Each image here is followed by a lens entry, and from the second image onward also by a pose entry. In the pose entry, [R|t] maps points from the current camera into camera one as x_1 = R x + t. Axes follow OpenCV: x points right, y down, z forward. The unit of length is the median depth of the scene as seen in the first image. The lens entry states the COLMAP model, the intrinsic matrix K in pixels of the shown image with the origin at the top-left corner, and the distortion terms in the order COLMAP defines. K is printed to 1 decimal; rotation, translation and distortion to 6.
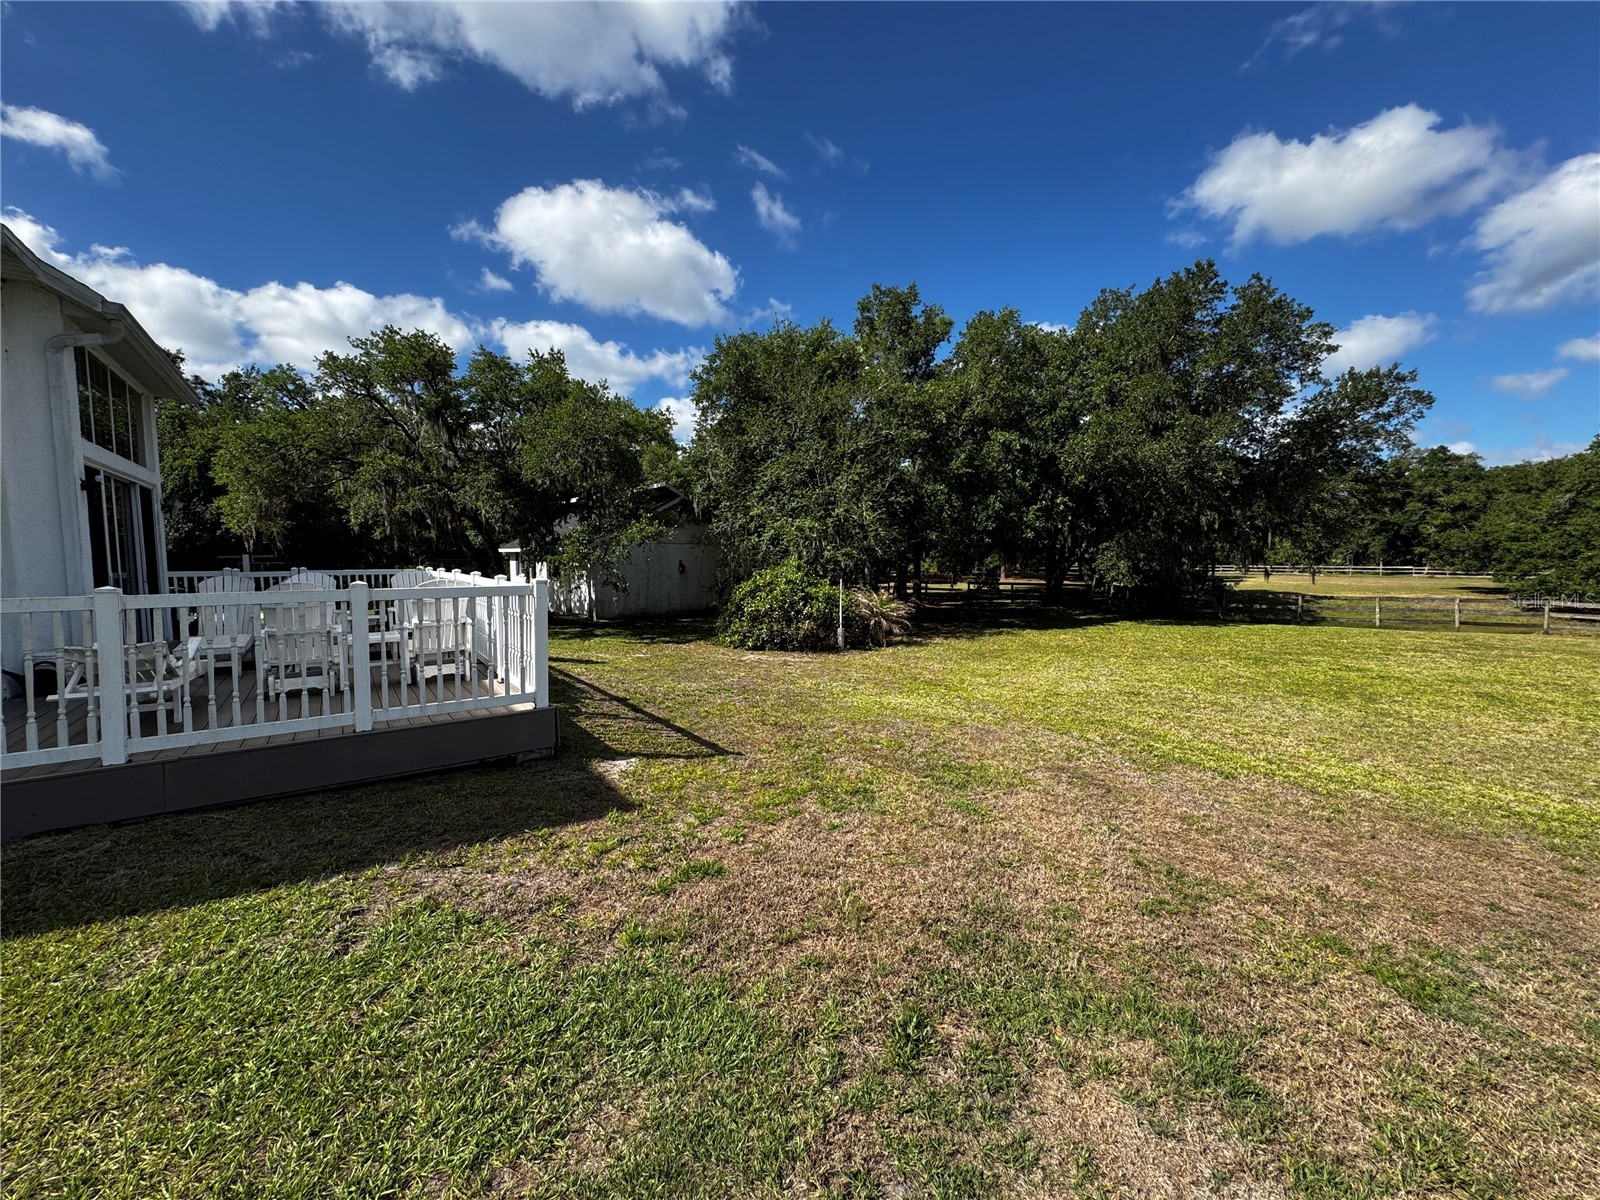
lens RADIAL K [[638.7, 0, 803.1], [0, 638.7, 599.9], [0, 0, 1]] dist [-0.002626, 0.000229]
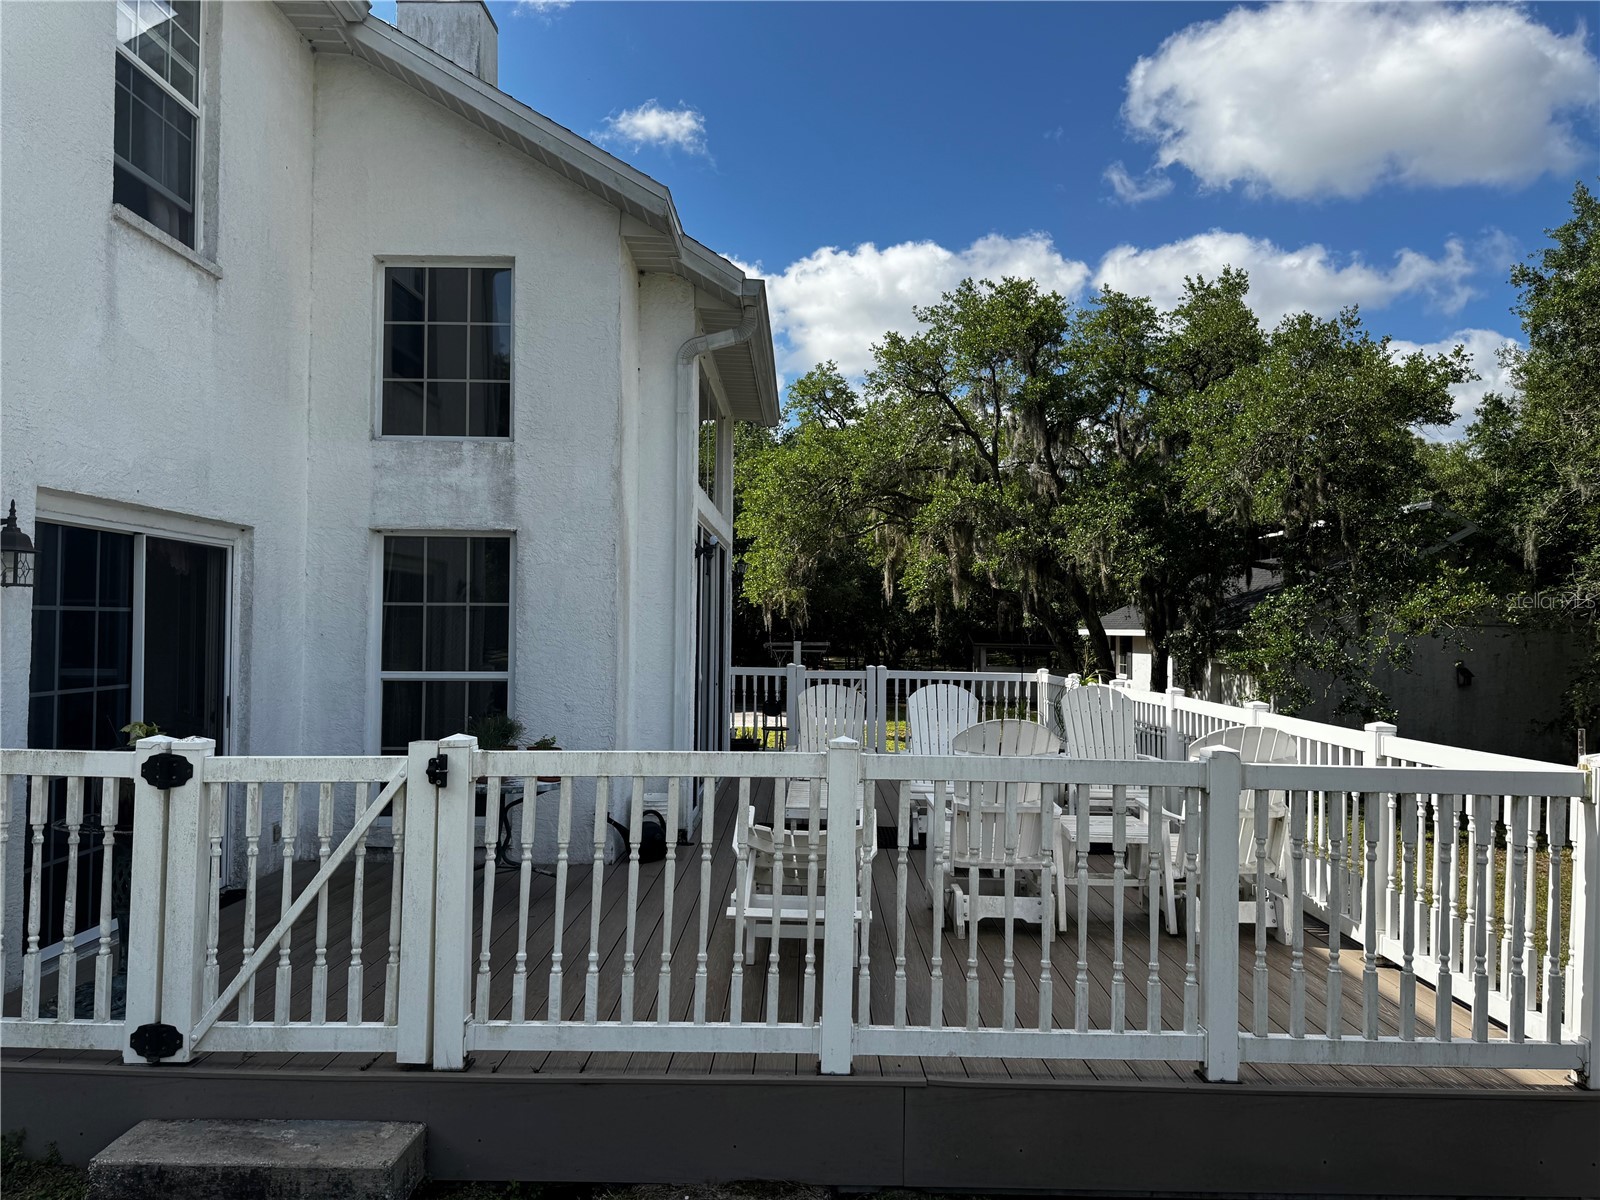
lens RADIAL K [[1120.9, 0, 804.4], [0, 1120.9, 608.0], [0, 0, 1]] dist [0.000528, 0.002788]
pose [[0.801466, 0.003595, -0.598030, -0.113014], [-0.060308, 0.995370, -0.074839, -0.012113], [0.594992, 0.096047, 0.797972, 0.040613]]
